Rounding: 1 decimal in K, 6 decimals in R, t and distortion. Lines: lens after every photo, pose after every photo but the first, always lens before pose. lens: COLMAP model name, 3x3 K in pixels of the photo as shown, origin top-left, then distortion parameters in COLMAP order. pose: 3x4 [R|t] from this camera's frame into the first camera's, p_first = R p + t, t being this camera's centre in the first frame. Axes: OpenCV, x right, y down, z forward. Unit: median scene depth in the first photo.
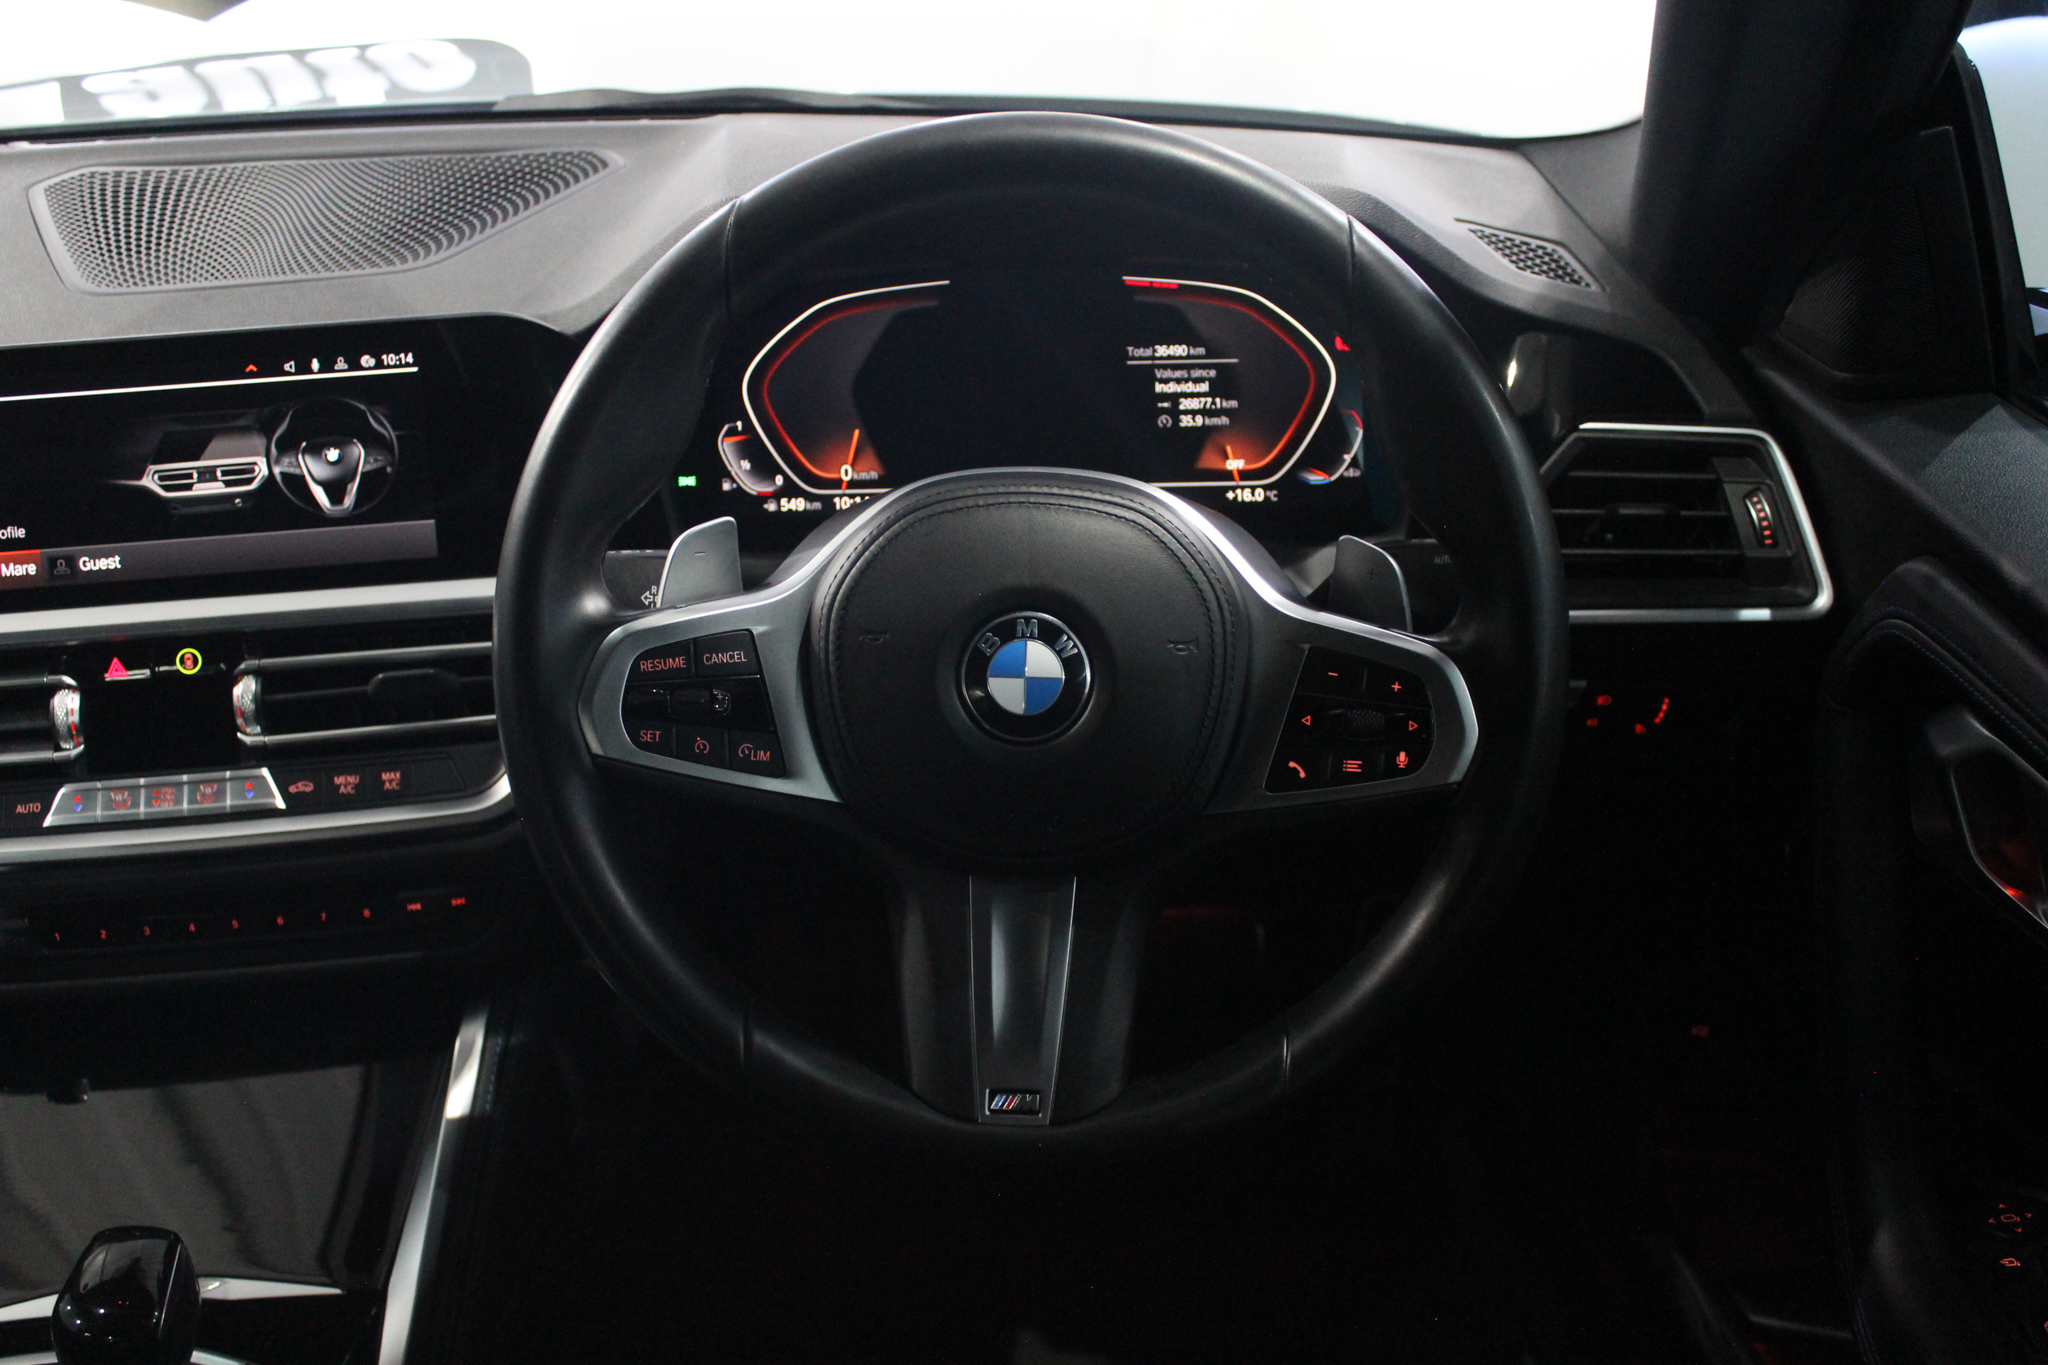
lens RADIAL K [[2093.8, 0, 1010.6], [0, 2093.8, 734.9], [0, 0, 1]] dist [-0.150081, 0.209427]
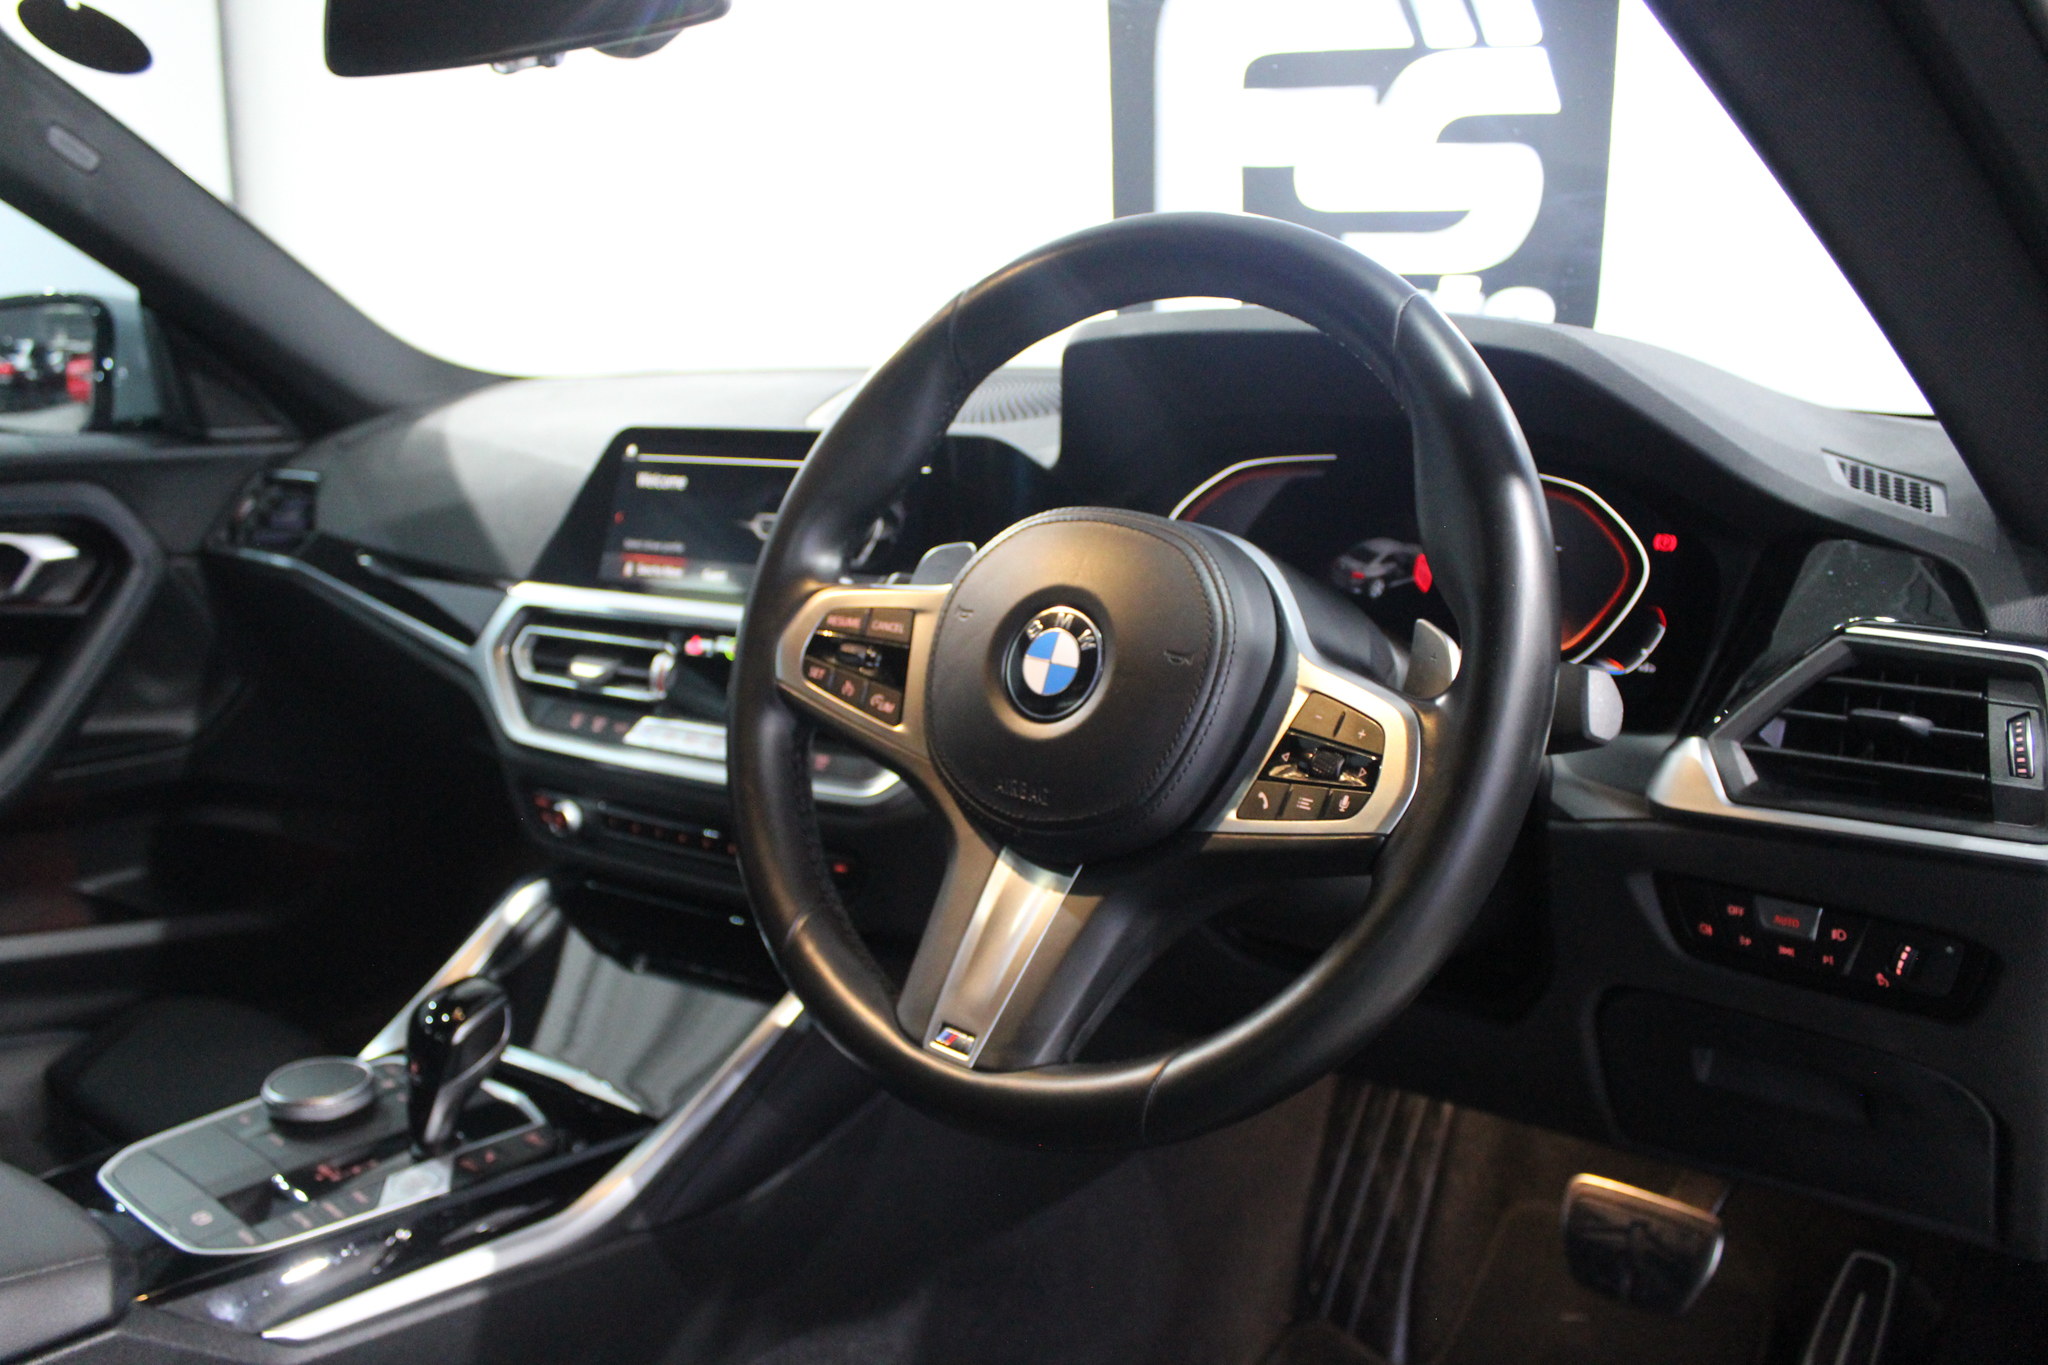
lens RADIAL K [[1705.8, 0, 997.2], [0, 1705.8, 731.5], [0, 0, 1]] dist [-0.156506, 0.132455]
pose [[0.780674, 0.171151, -0.601046, 0.433551], [-0.303354, 0.944641, -0.125023, 0.105115], [0.546375, 0.279931, 0.789375, 0.212088]]
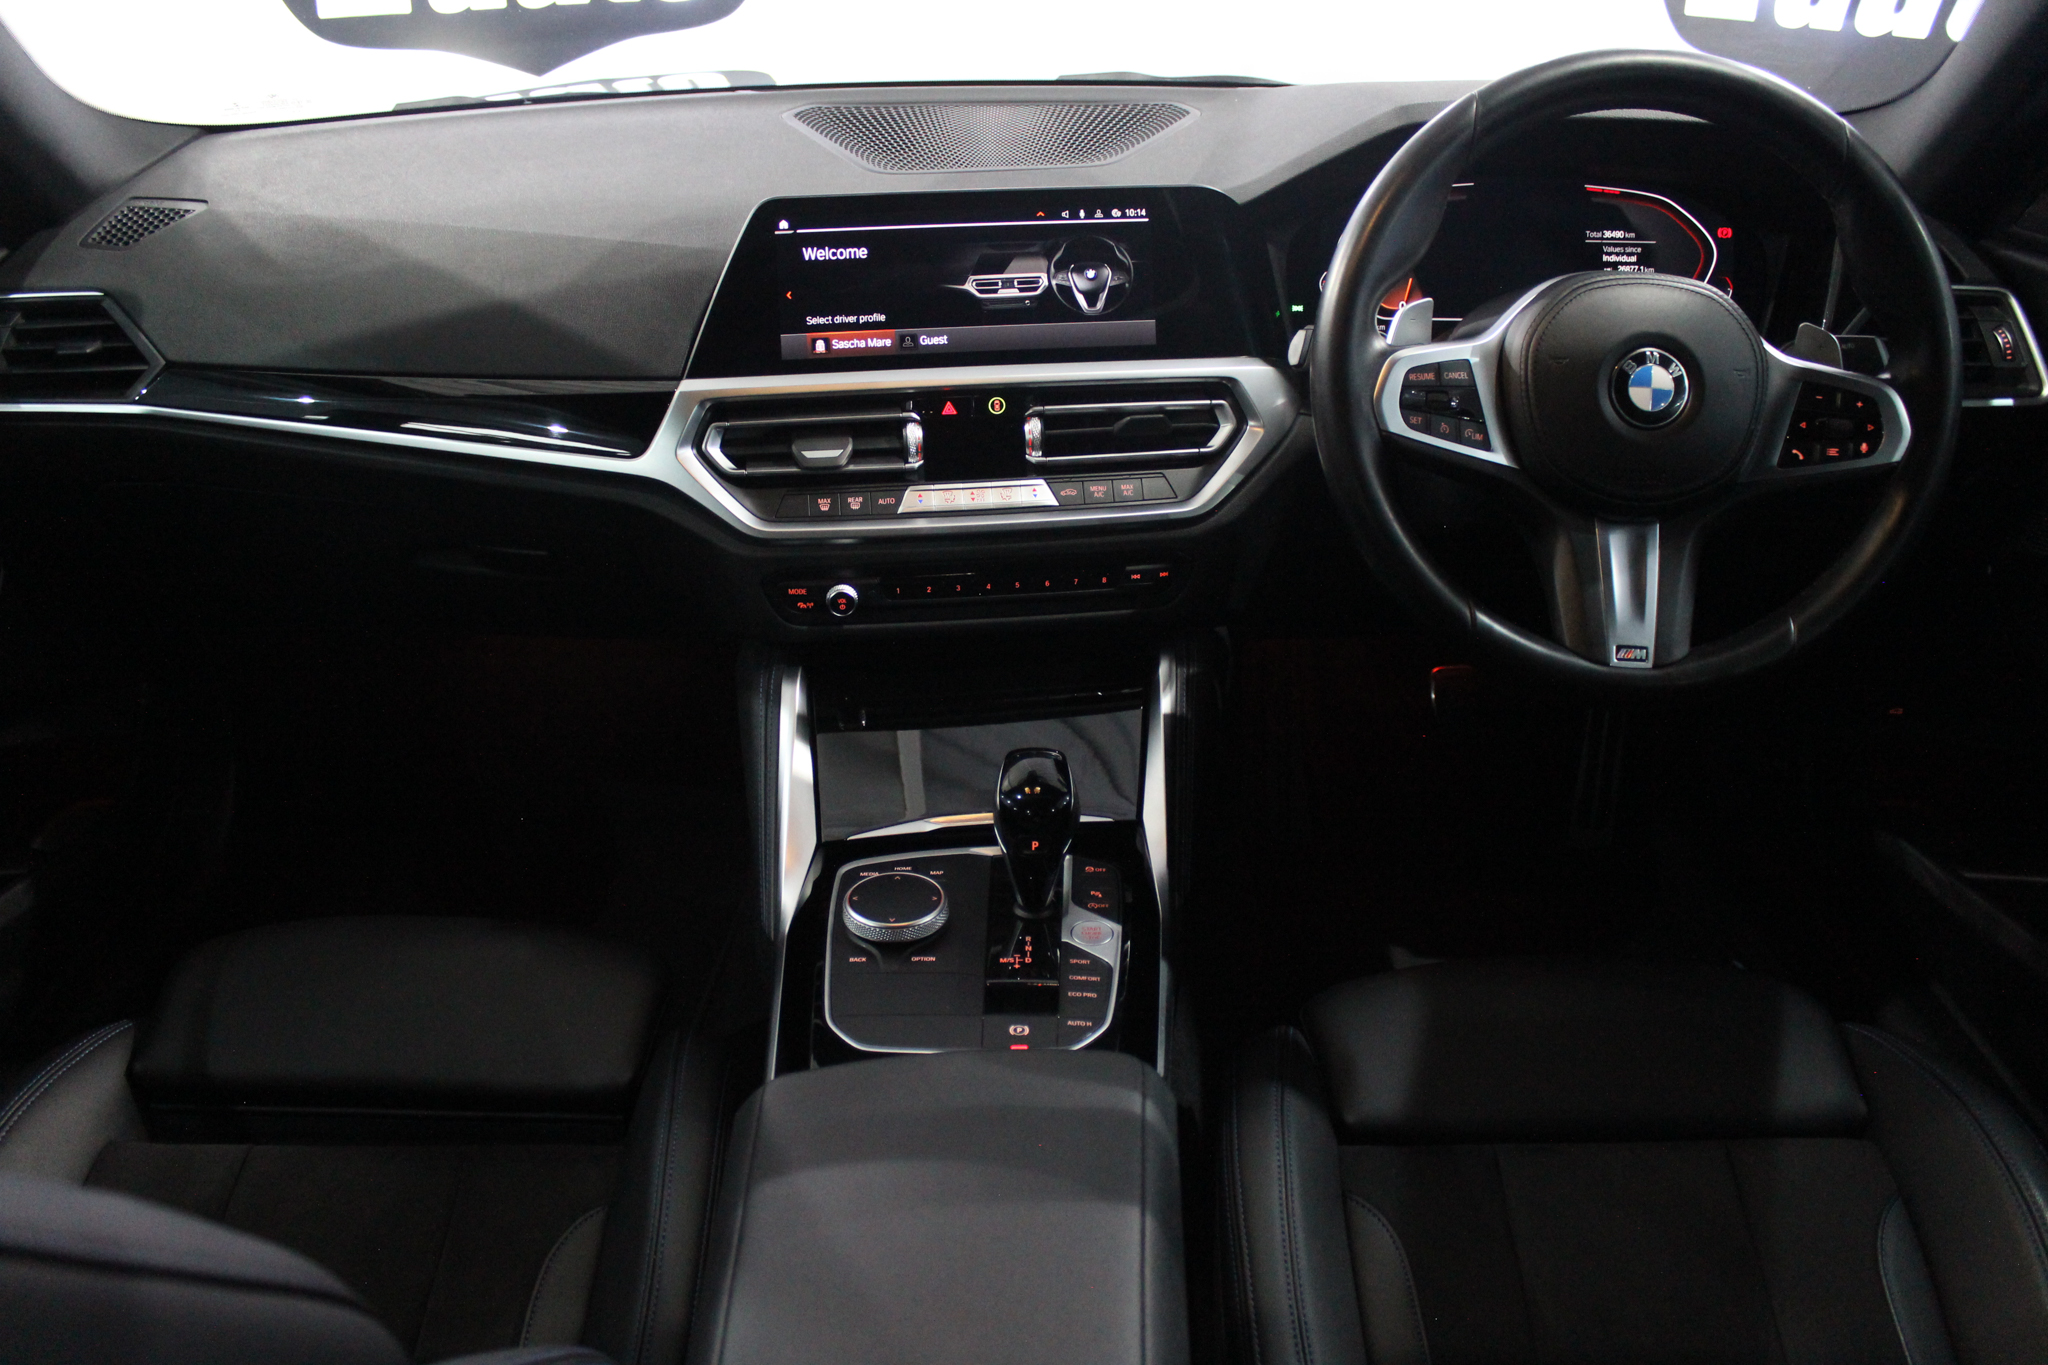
lens RADIAL K [[1705.8, 0, 997.2], [0, 1705.8, 731.5], [0, 0, 1]] dist [-0.156506, 0.132455]
pose [[0.999695, 0.015020, 0.019594, -0.419414], [-0.015195, 0.999845, 0.008845, 0.189725], [-0.019459, -0.009140, 0.999769, -0.234318]]
